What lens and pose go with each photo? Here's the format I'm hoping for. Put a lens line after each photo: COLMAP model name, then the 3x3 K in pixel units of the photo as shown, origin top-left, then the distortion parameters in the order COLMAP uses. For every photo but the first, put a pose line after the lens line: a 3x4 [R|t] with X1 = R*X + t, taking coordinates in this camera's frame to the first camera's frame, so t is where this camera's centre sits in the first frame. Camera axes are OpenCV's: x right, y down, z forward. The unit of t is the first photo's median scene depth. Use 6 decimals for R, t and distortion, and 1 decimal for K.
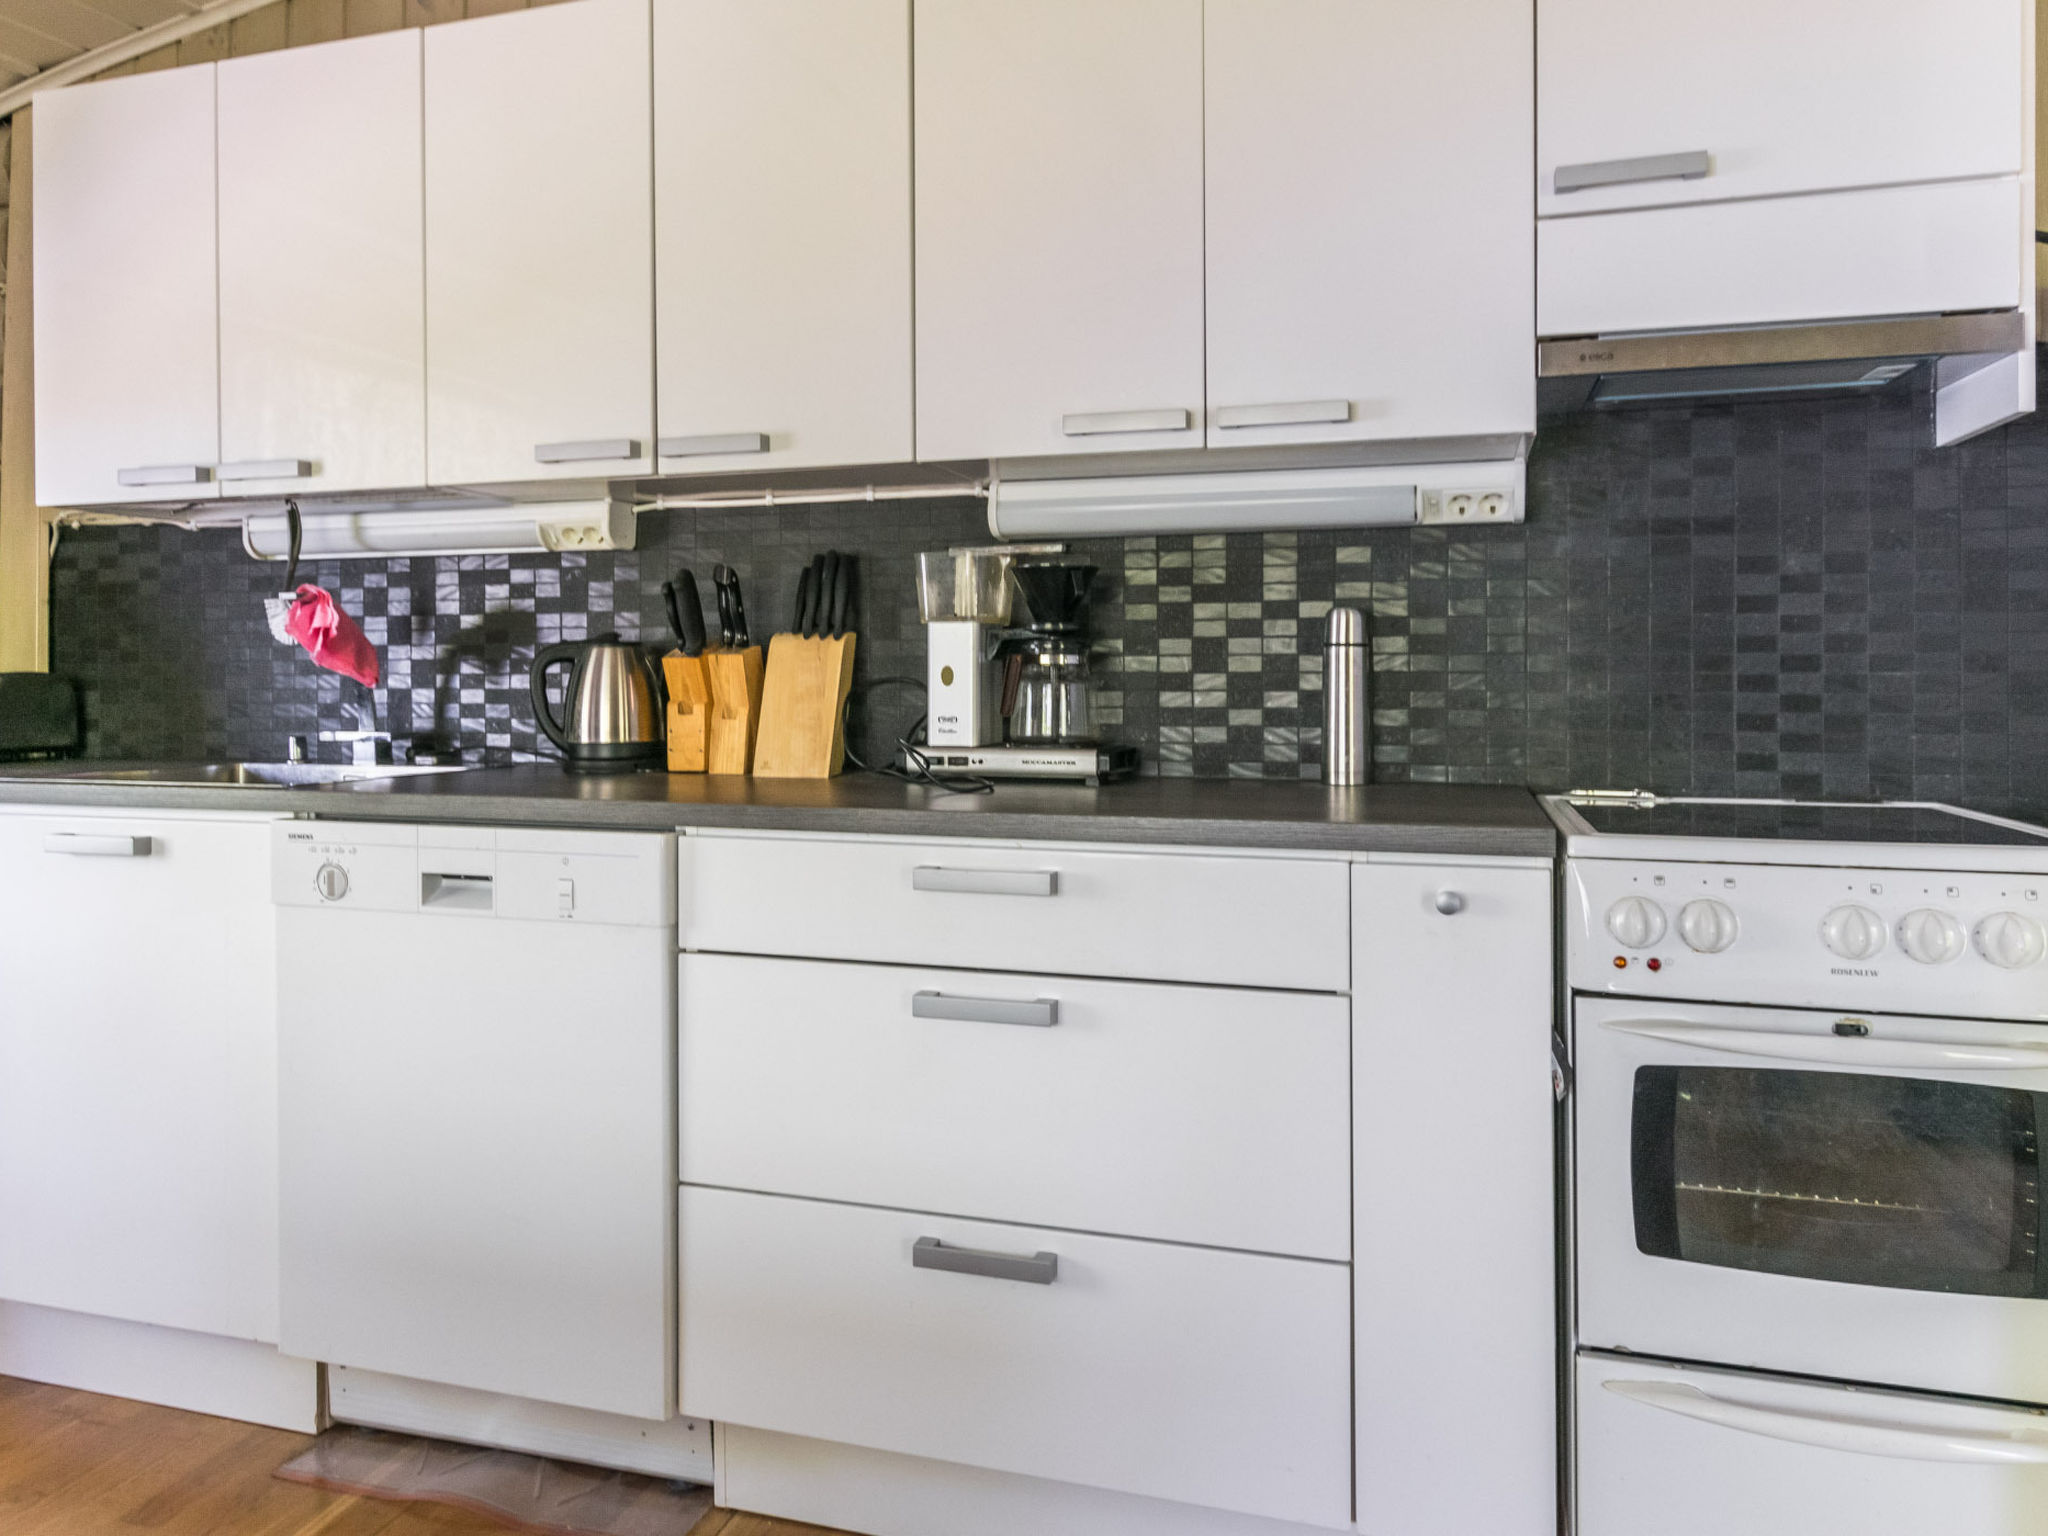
lens RADIAL K [[1404.1, 0, 1020.8], [0, 1404.1, 679.8], [0, 0, 1]] dist [0.006255, 0.002799]
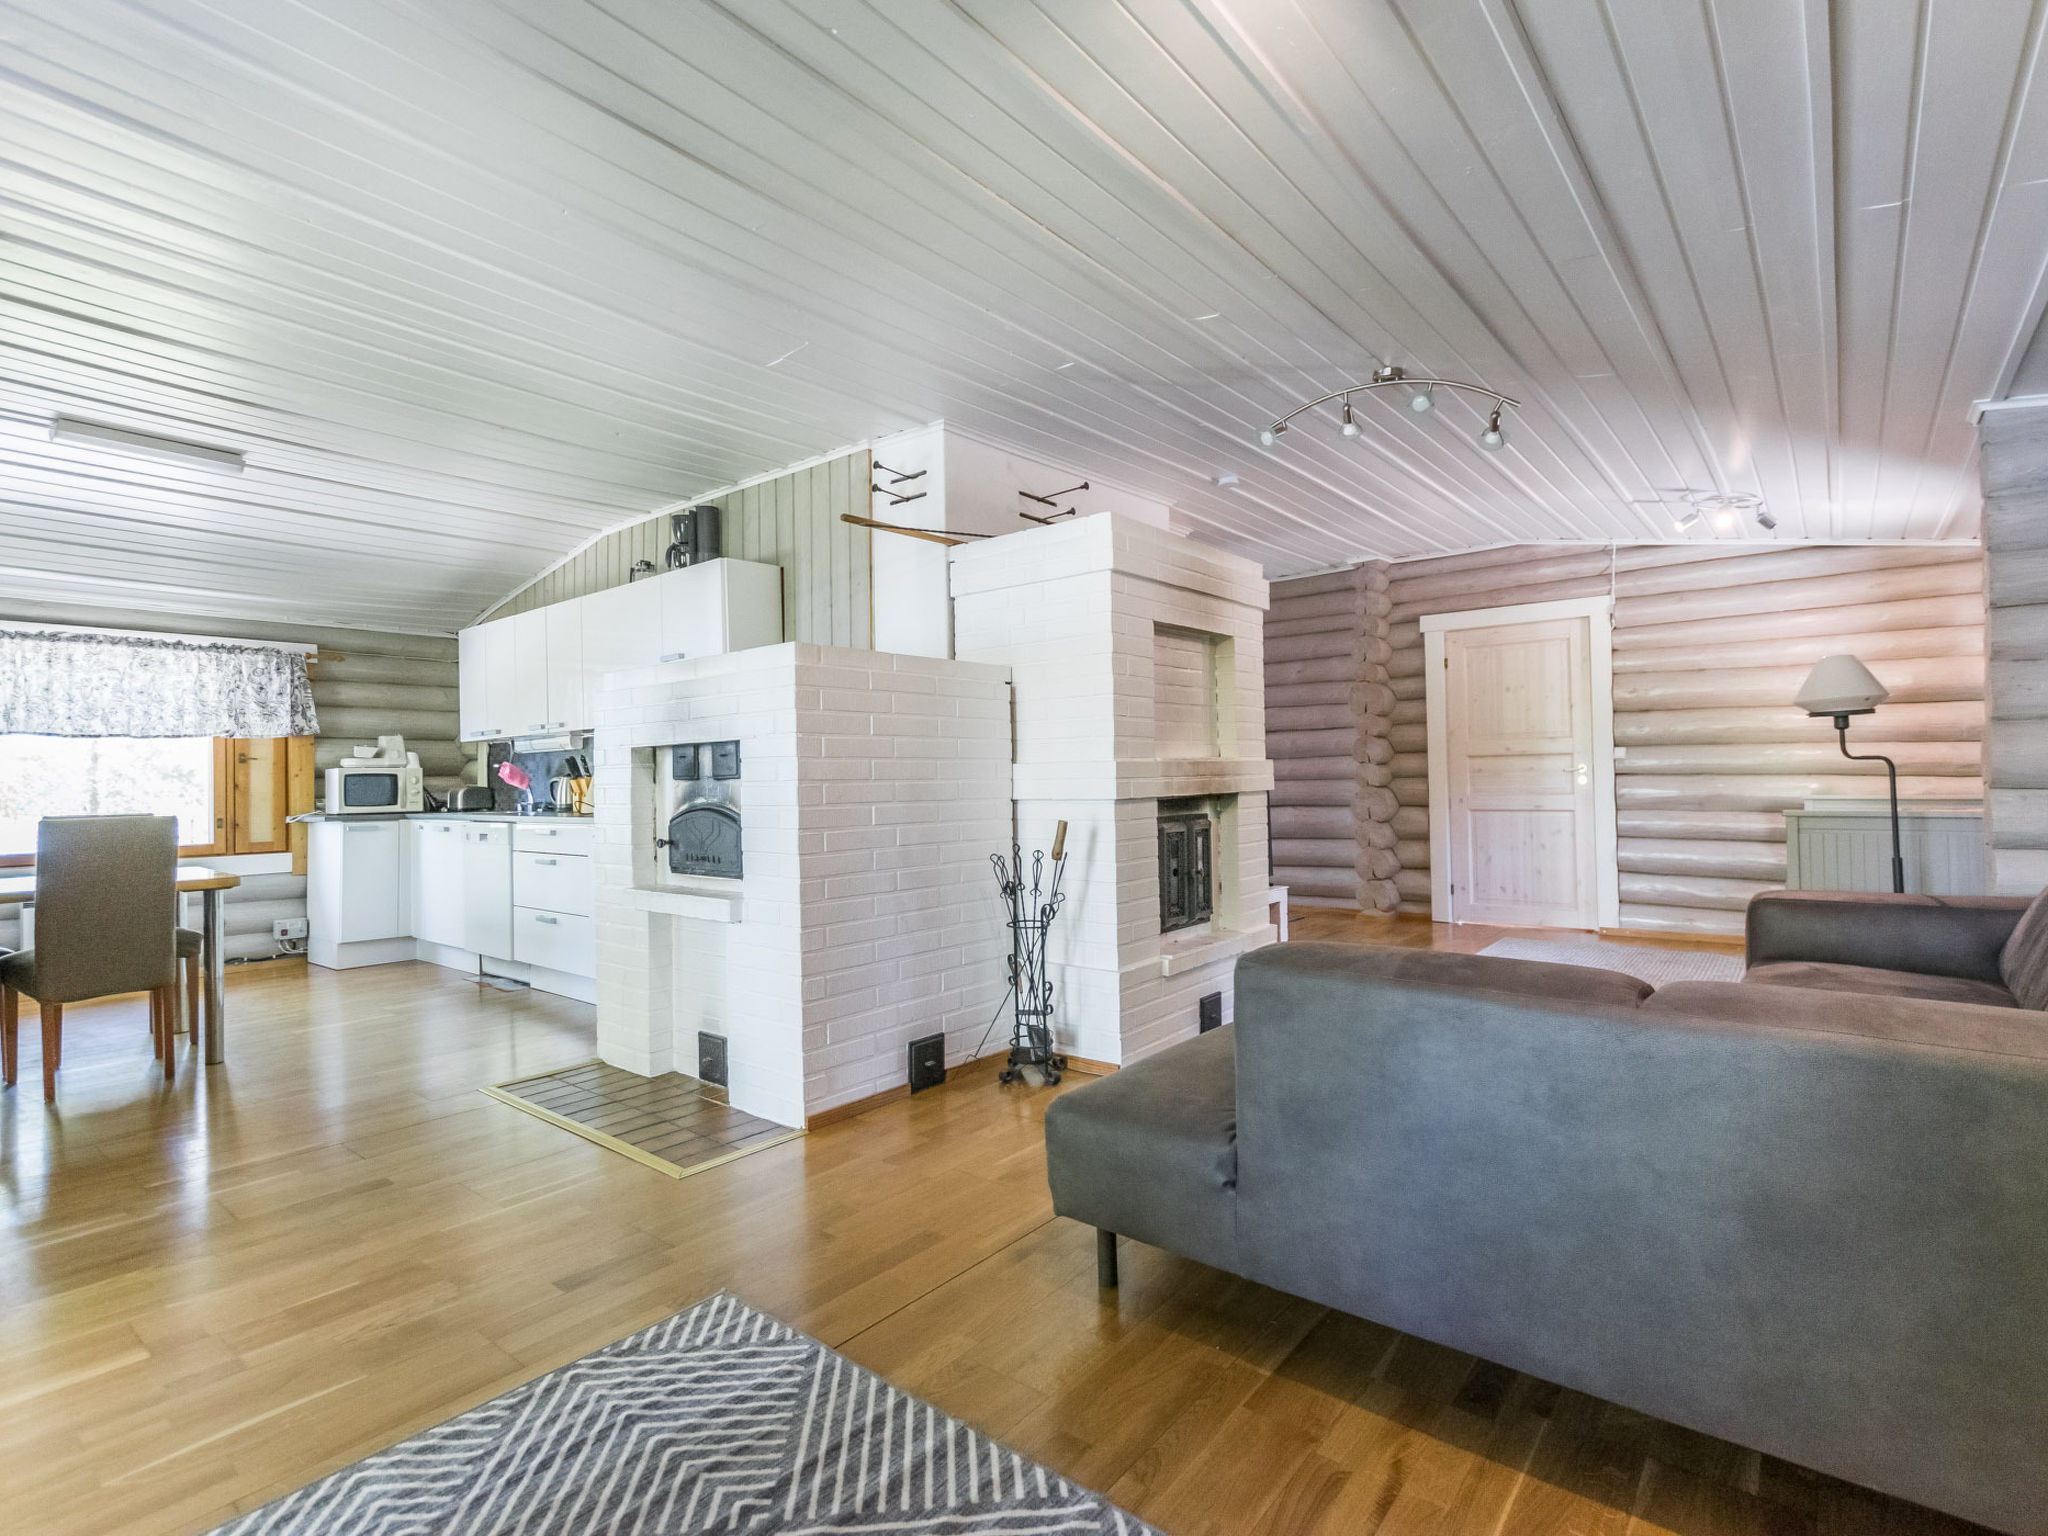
lens RADIAL K [[1005.4, 0, 1024.0], [0, 1005.4, 768.0], [0, 0, 1]] dist [0.002995, 0.000679]
pose [[0.922676, -0.018318, -0.385140, 2.097062], [0.013340, 0.999789, -0.015593, 0.007526], [0.385344, 0.009249, 0.922727, -1.086977]]
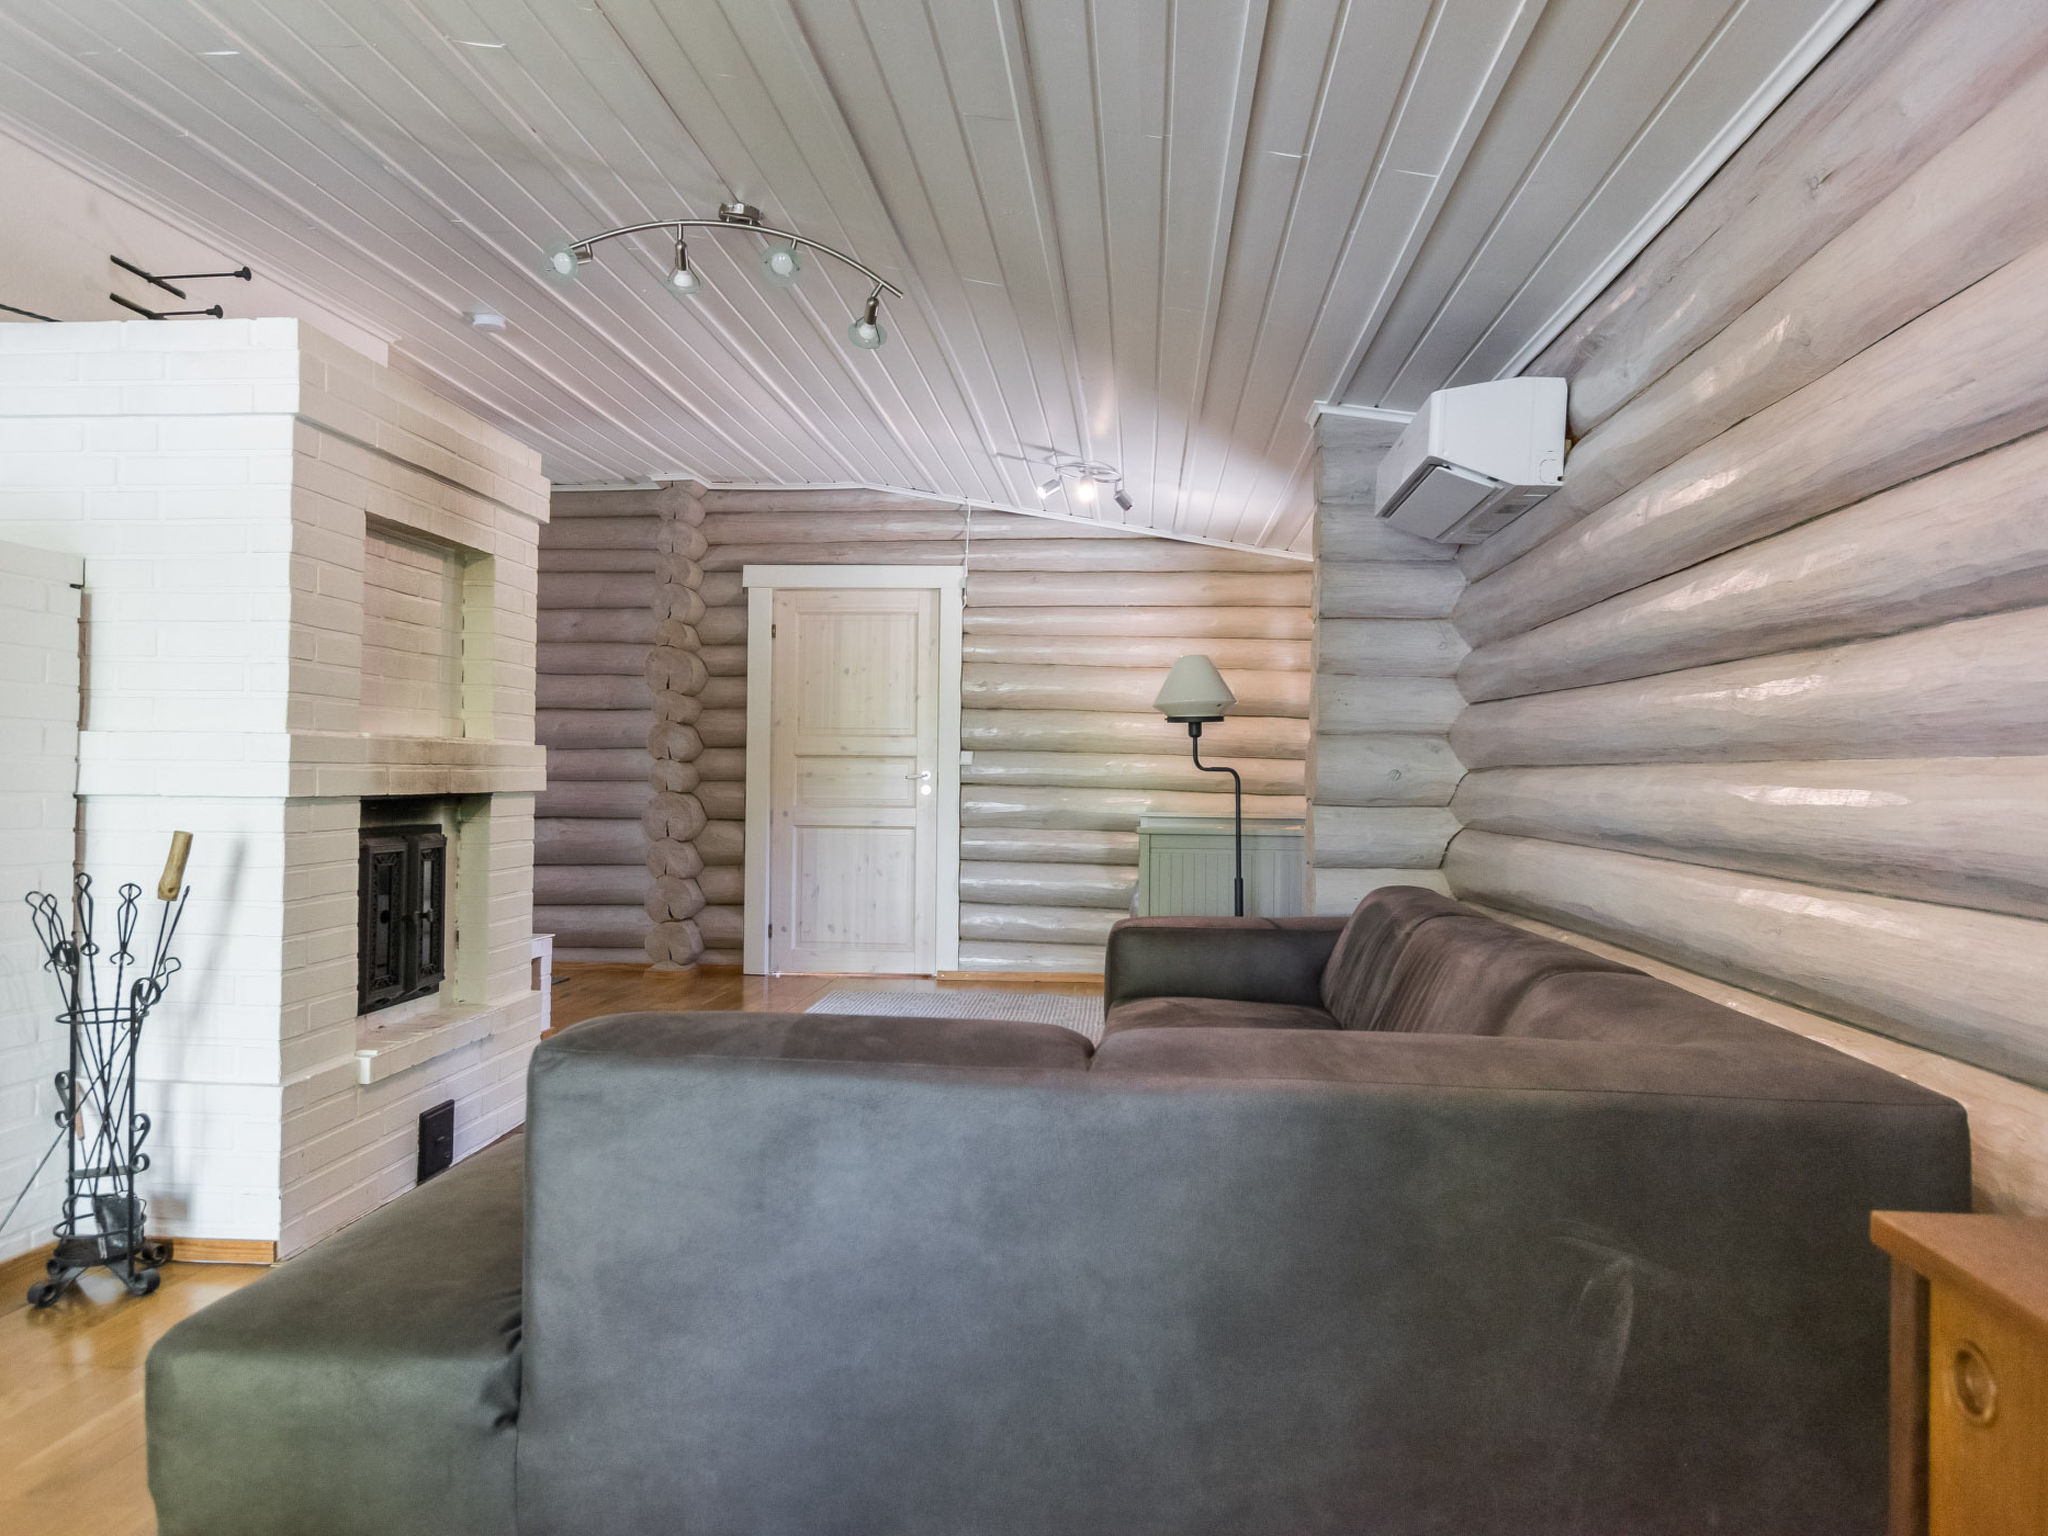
lens RADIAL K [[1370.2, 0, 1024.0], [0, 1370.2, 768.0], [0, 0, 1]] dist [-0.000787, 0.001694]
pose [[0.977558, 0.016058, 0.210052, 2.038884], [-0.012324, 0.999742, -0.019071, 0.020159], [-0.210304, 0.016054, 0.977504, -0.999488]]
